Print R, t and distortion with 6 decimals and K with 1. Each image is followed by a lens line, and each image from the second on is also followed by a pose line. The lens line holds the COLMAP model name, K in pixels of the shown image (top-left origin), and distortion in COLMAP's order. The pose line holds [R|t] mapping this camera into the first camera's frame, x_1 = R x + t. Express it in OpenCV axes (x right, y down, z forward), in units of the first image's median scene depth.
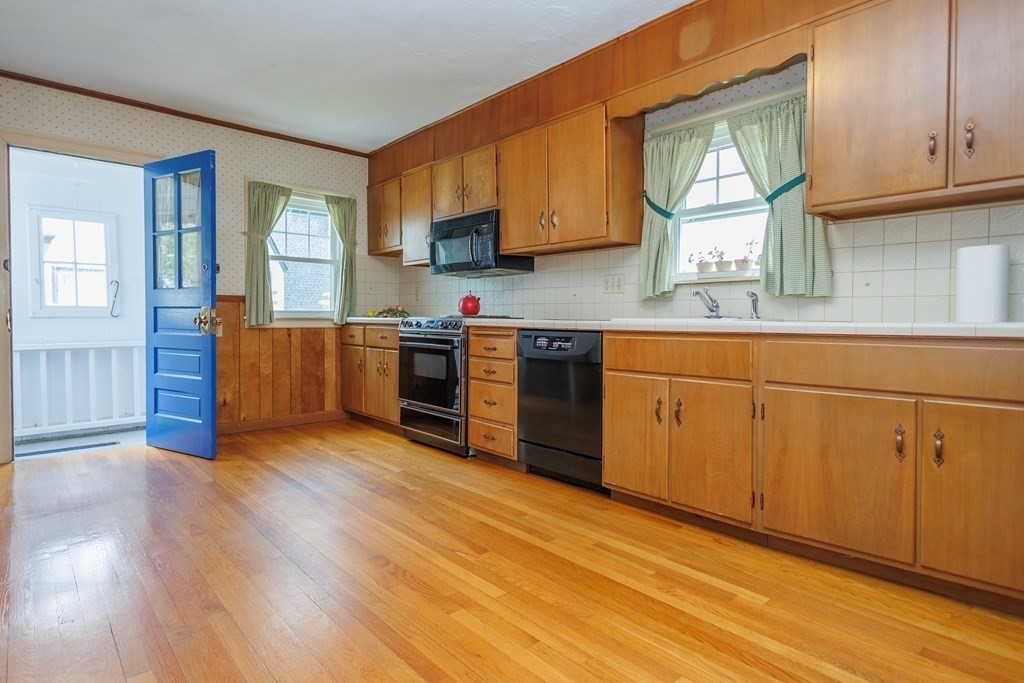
lens RADIAL K [[544.0, 0, 488.6], [0, 544.0, 322.9], [0, 0, 1]] dist [0.026635, 0.000151]
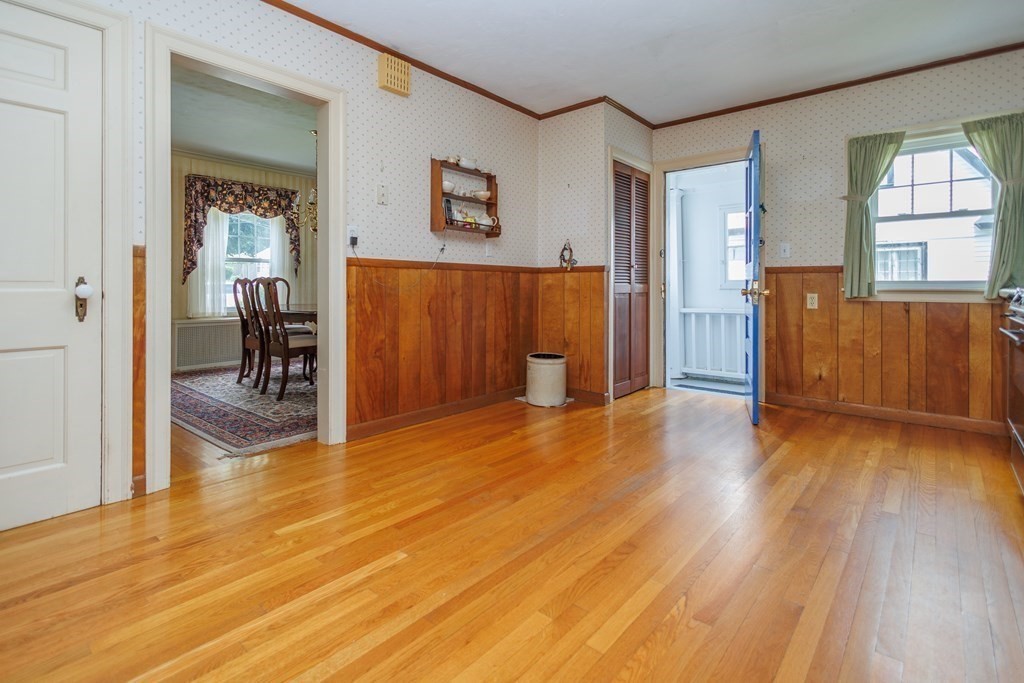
lens RADIAL K [[491.1, 0, 513.3], [0, 491.1, 283.9], [0, 0, 1]] dist [0.011744, 0.000125]
pose [[0.148891, -0.009109, -0.988812, 0.419933], [-0.013406, 0.999847, -0.011229, -0.002668], [0.988763, 0.014928, 0.148746, 0.468576]]
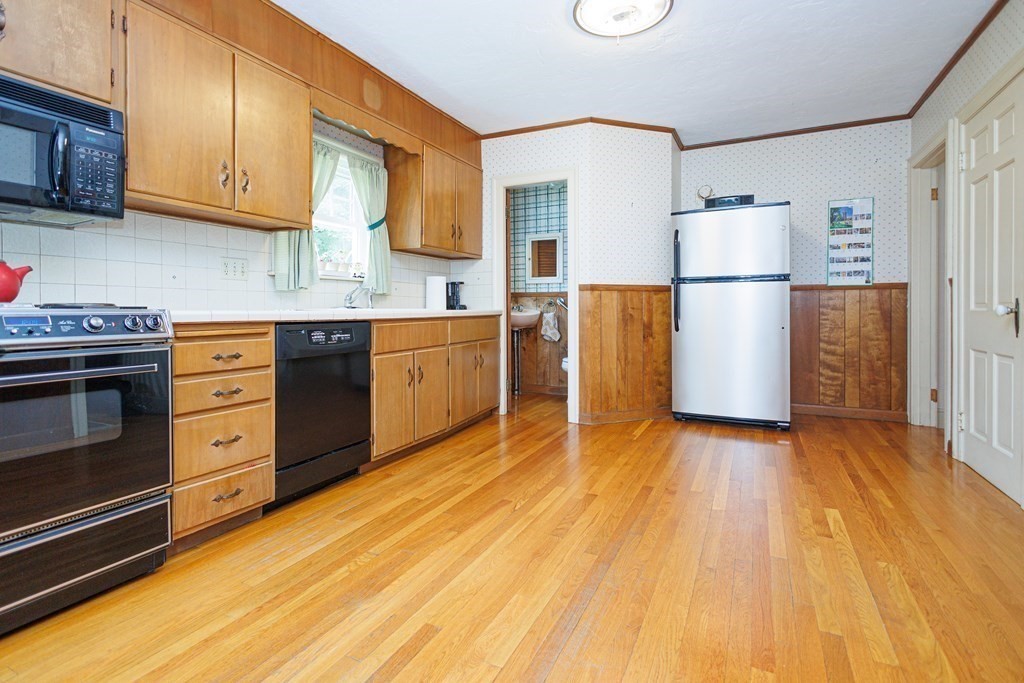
lens RADIAL K [[497.4, 0, 510.6], [0, 497.4, 311.2], [0, 0, 1]] dist [0.004432, -0.000010]
pose [[-0.389796, -0.005594, 0.920884, -0.733658], [0.011968, 0.999866, 0.011139, -0.010008], [-0.920824, 0.015363, -0.389677, 1.011092]]
